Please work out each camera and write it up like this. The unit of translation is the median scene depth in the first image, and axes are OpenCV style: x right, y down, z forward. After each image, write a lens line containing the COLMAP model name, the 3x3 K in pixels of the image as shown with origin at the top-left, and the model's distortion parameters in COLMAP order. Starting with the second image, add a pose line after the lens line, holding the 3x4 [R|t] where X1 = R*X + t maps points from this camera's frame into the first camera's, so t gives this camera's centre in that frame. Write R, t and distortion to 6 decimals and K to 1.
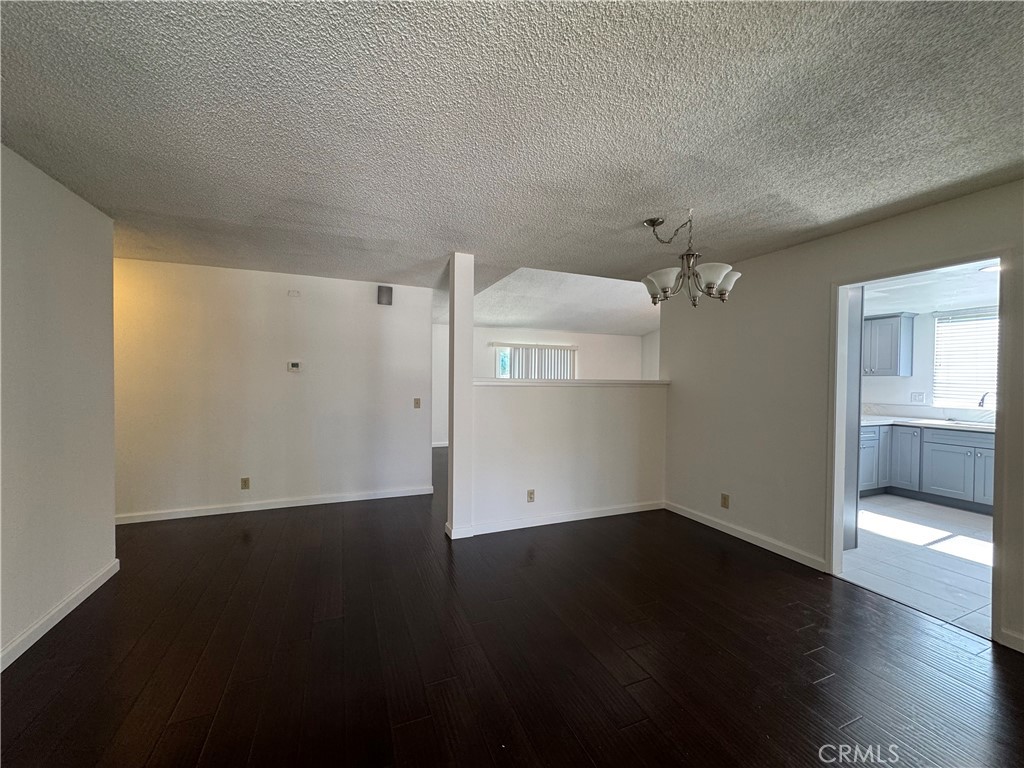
lens RADIAL K [[410.6, 0, 507.8], [0, 410.6, 385.1], [0, 0, 1]] dist [-0.002929, 0.001057]
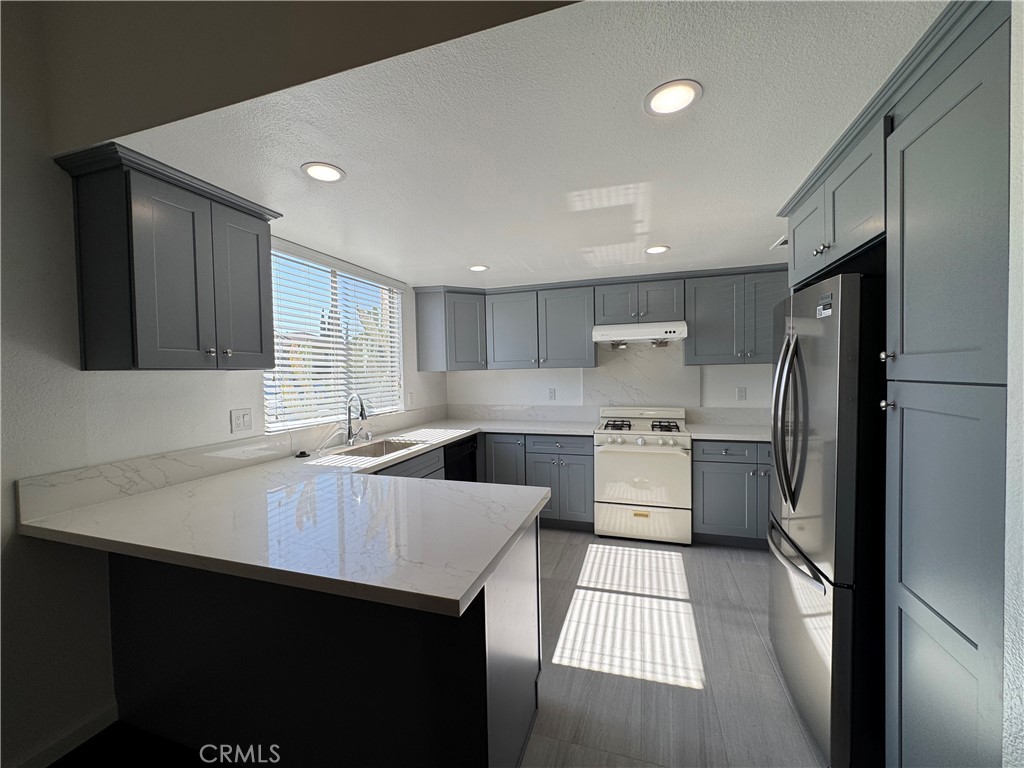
lens RADIAL K [[410.6, 0, 511.8], [0, 410.6, 385.3], [0, 0, 1]] dist [-0.002929, 0.001057]
pose [[-0.757683, -0.010520, 0.652538, 0.551397], [0.029673, 0.998281, 0.050548, -0.021680], [-0.651948, 0.057663, -0.756068, 1.228923]]
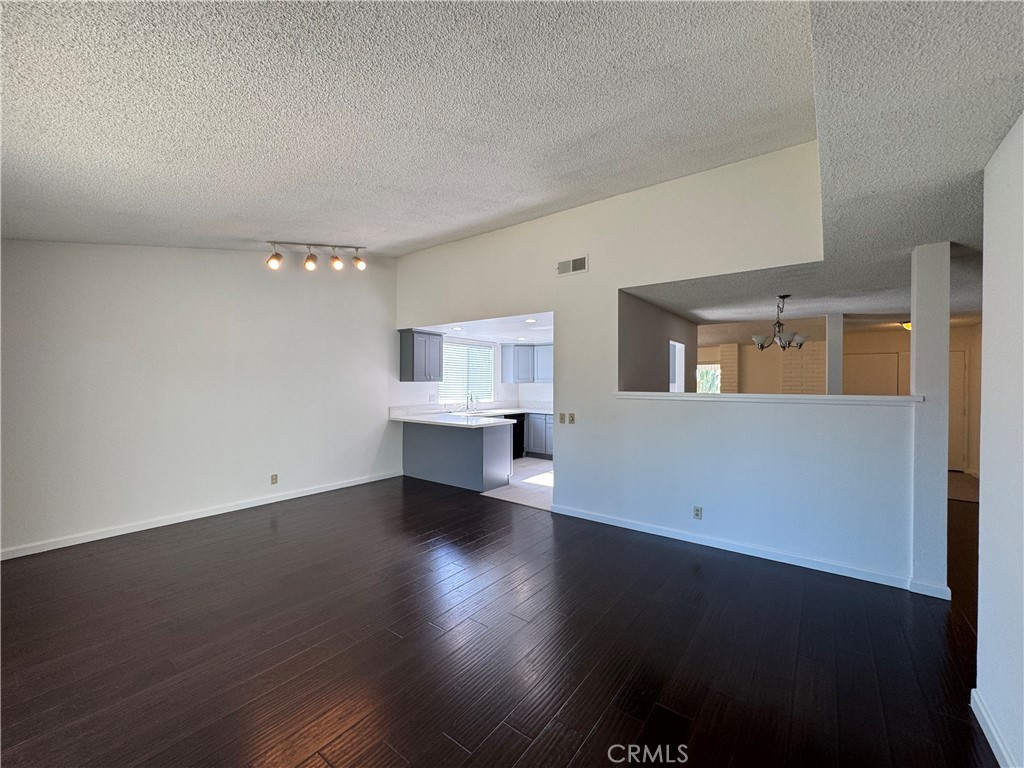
lens RADIAL K [[410.6, 0, 507.1], [0, 410.6, 382.2], [0, 0, 1]] dist [-0.002929, 0.001057]
pose [[-0.485501, -0.005748, 0.874217, -0.261425], [0.010698, 0.999864, 0.012515, -0.037417], [-0.874171, 0.015429, -0.485374, 1.534661]]
